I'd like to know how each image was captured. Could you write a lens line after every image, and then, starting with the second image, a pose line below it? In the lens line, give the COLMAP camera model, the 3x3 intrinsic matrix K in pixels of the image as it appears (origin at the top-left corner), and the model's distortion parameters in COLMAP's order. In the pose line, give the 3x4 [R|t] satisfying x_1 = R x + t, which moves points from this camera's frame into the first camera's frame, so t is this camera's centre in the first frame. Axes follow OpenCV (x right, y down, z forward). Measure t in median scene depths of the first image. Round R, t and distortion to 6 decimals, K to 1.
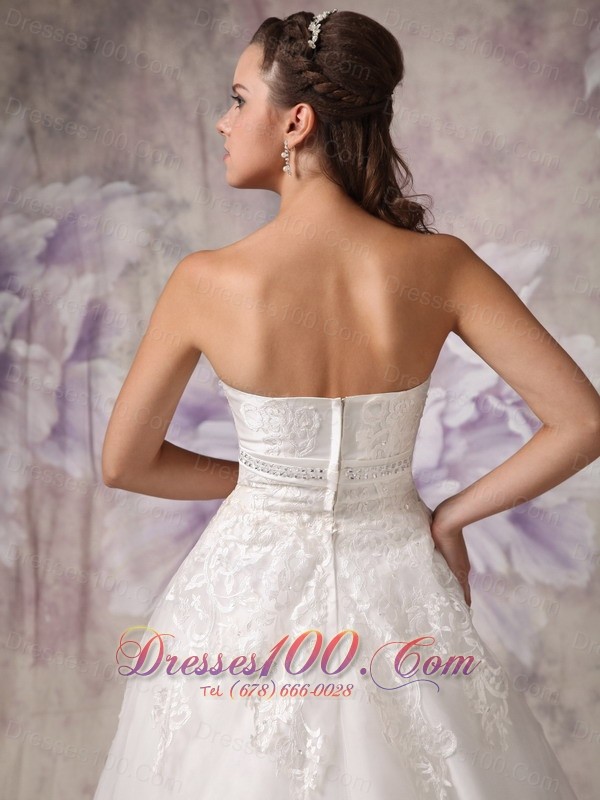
lens RADIAL K [[2431.1, 0, 305.6], [0, 2431.1, 392.5], [0, 0, 1]] dist [0.643667, 0.000000]
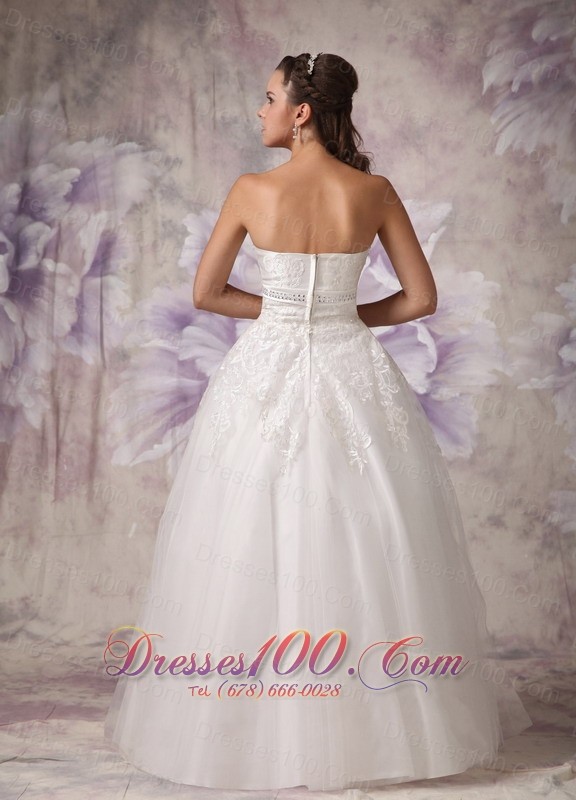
lens RADIAL K [[2491.7, 0, 285.9], [0, 2491.7, 339.5], [0, 0, 1]] dist [0.763506, 0.000000]
pose [[0.999046, 0.036427, 0.024079, -0.020594], [-0.036149, 0.999276, -0.011856, 0.033340], [-0.024494, 0.010974, 0.999640, -0.352378]]
